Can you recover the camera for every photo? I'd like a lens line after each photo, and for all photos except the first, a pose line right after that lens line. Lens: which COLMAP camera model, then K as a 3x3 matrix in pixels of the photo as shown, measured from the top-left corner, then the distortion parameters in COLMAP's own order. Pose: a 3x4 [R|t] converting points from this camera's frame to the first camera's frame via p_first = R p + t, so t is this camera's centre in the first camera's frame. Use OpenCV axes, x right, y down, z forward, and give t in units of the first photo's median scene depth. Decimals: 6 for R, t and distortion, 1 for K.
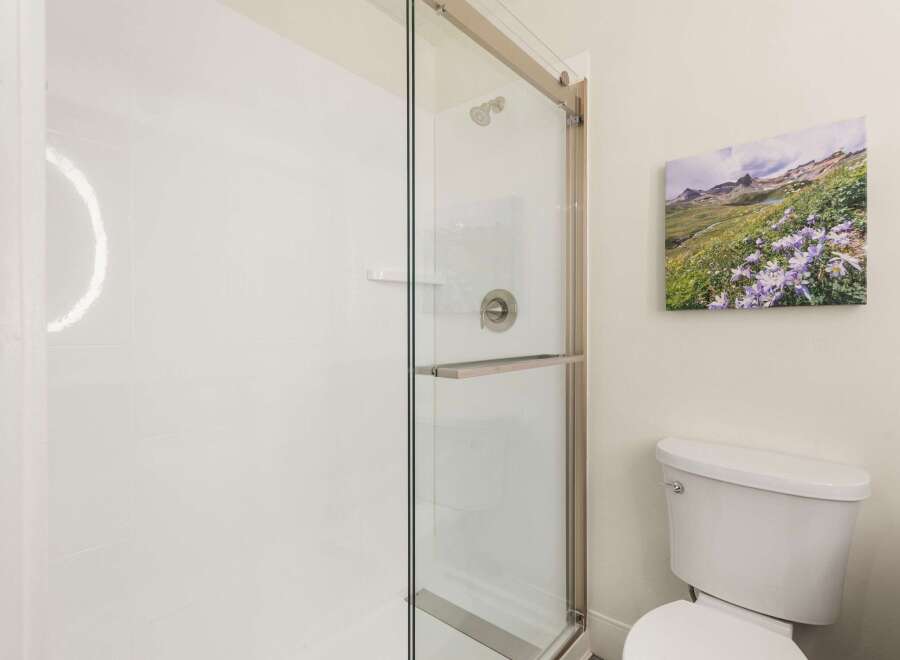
lens RADIAL K [[463.1, 0, 452.5], [0, 463.1, 330.0], [0, 0, 1]] dist [0.011381, -0.001036]
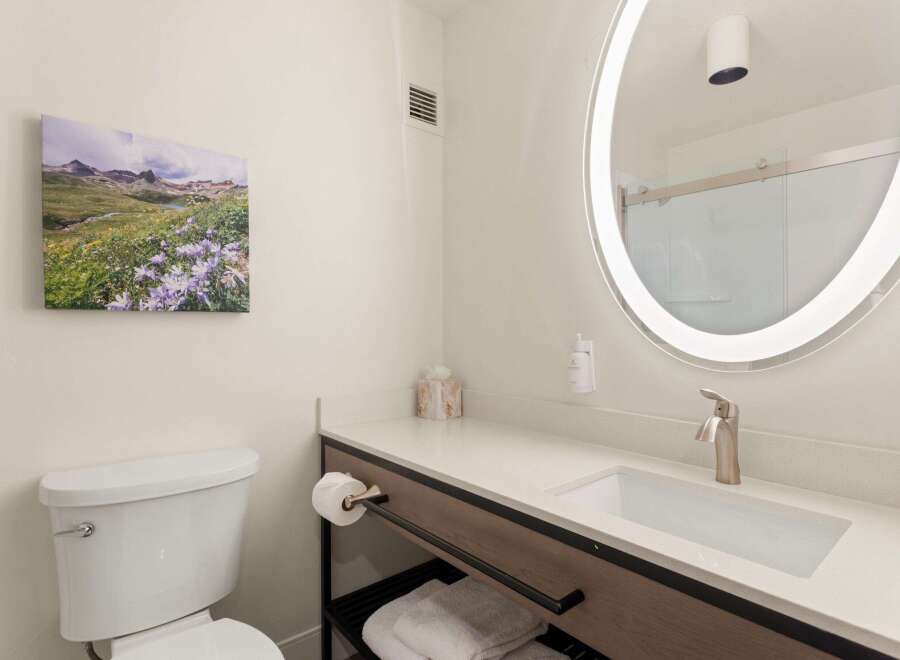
lens RADIAL K [[463.1, 0, 452.5], [0, 463.1, 330.0], [0, 0, 1]] dist [0.011381, -0.001036]
pose [[0.170124, 0.001847, 0.985421, -0.205819], [0.001594, 0.999996, -0.002149, -0.004928], [-0.985421, 0.001936, 0.170120, 0.235857]]
